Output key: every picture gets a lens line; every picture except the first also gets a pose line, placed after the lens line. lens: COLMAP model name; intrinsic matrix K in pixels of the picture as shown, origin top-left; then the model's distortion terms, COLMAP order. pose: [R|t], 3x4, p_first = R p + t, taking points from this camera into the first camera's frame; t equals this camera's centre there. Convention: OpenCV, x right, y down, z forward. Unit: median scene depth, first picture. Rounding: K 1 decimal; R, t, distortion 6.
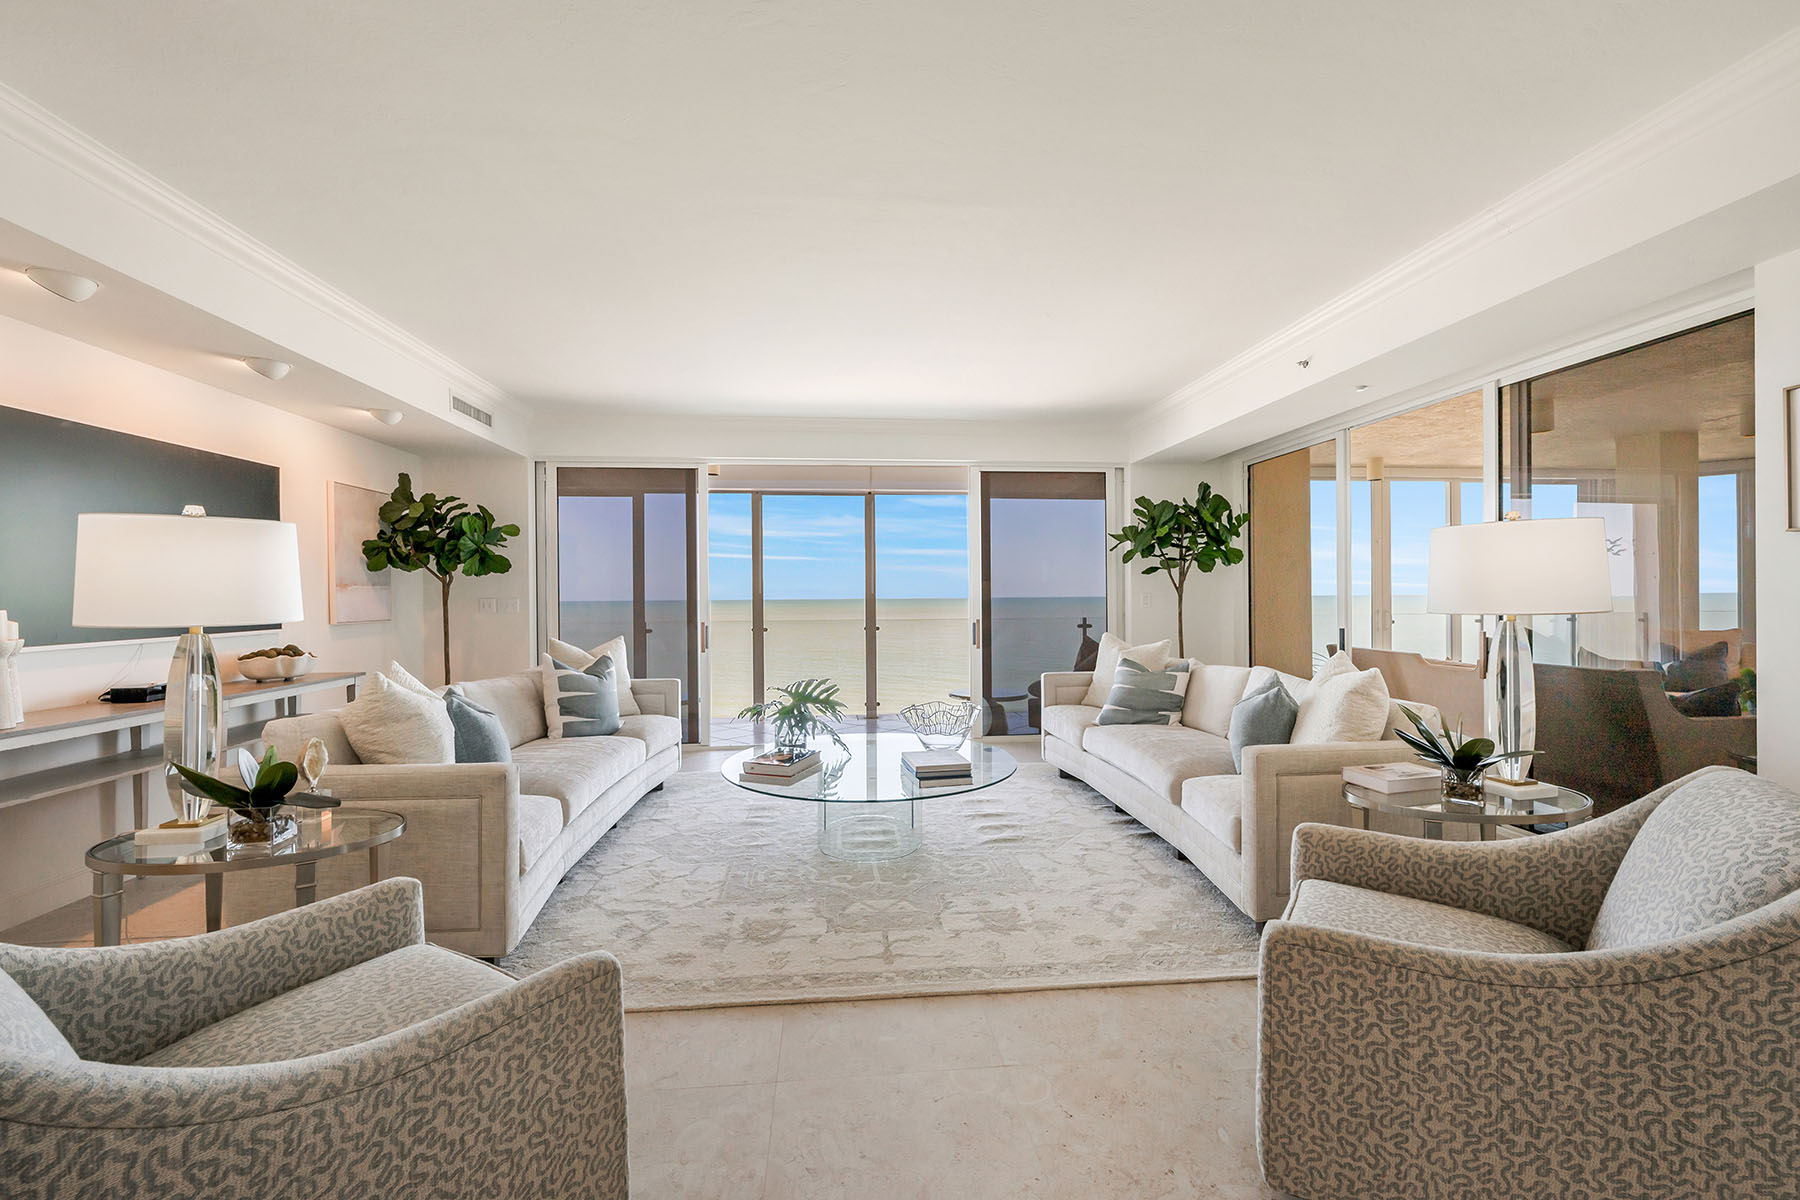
lens RADIAL K [[739.0, 0, 887.2], [0, 739.0, 595.5], [0, 0, 1]] dist [-0.002079, 0.000251]
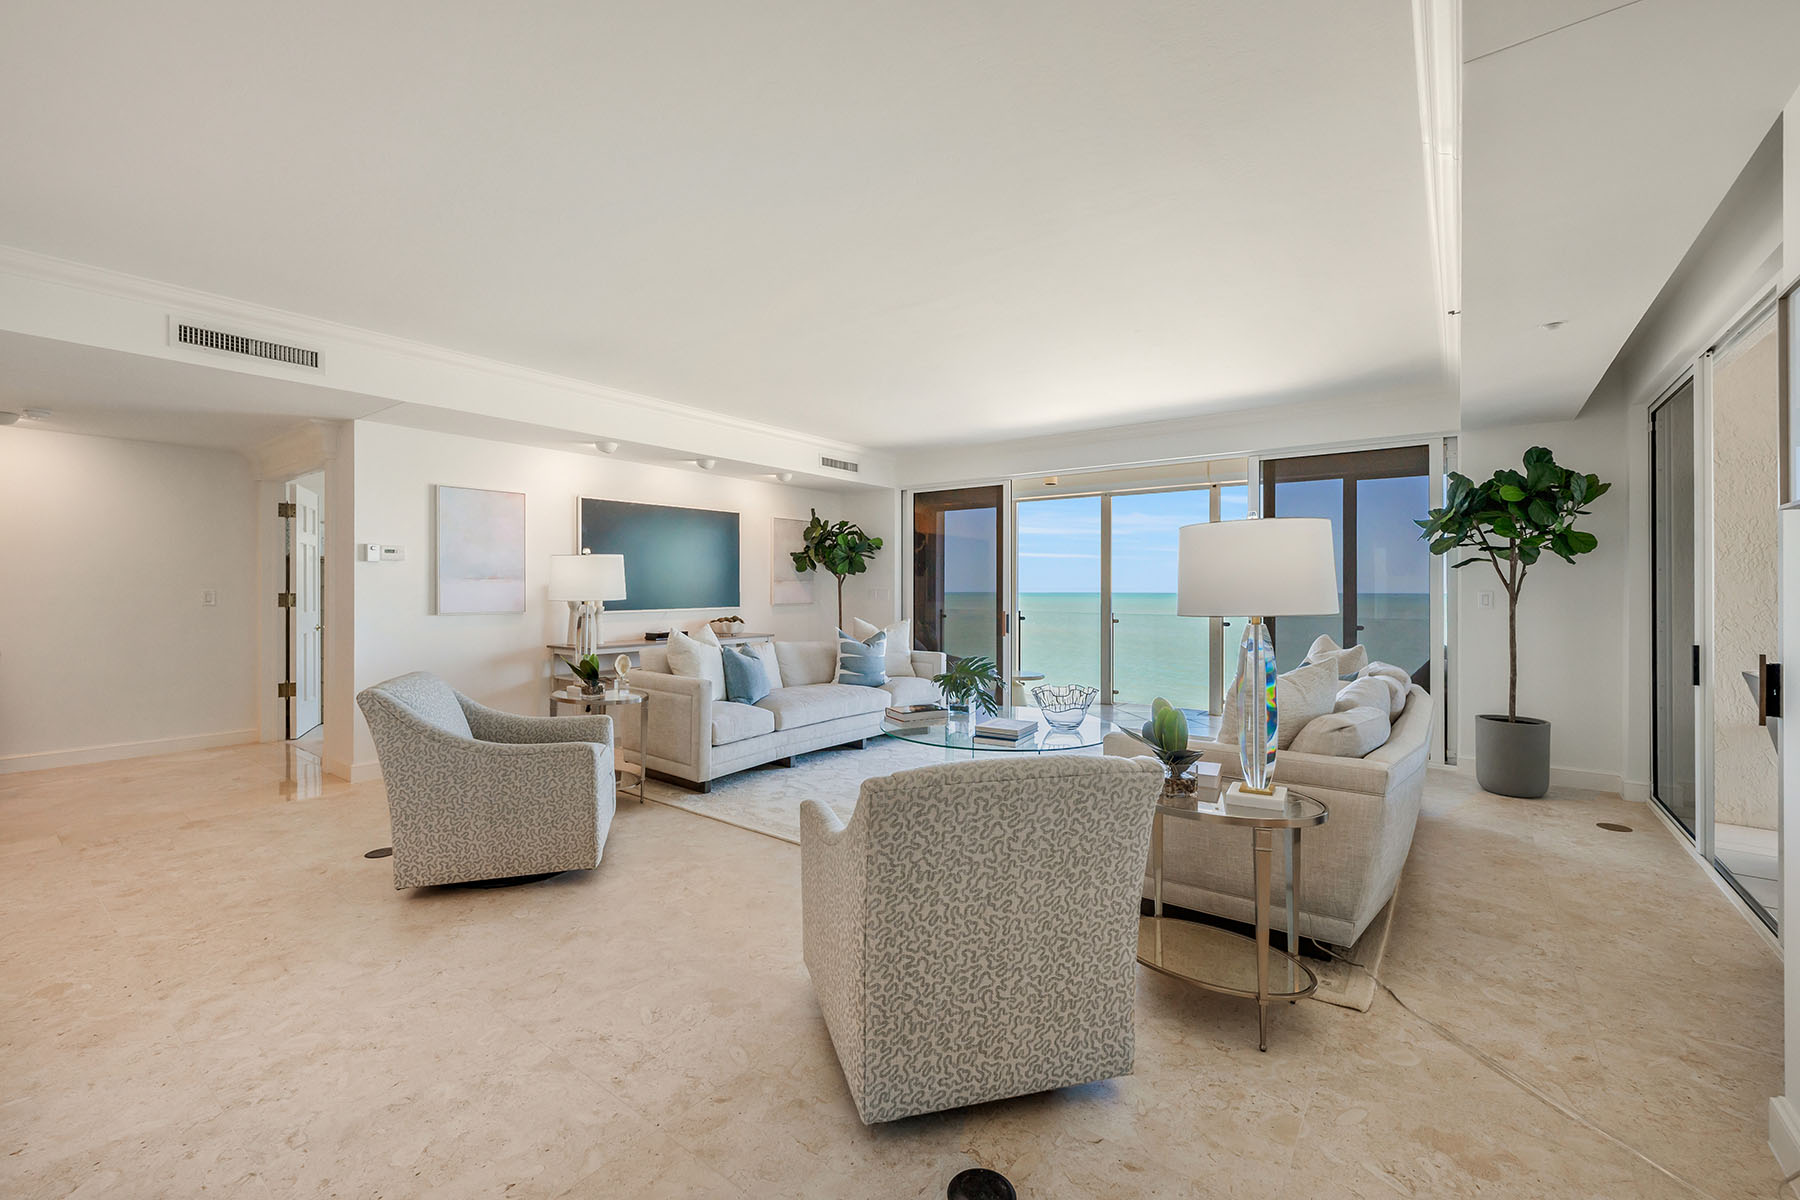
lens RADIAL K [[739.0, 0, 899.0], [0, 739.0, 593.7], [0, 0, 1]] dist [-0.002079, 0.000251]
pose [[0.732884, 0.012758, -0.680234, 0.537721], [-0.006535, 0.999910, 0.011713, -0.006478], [0.680322, -0.004139, 0.732902, -0.012726]]
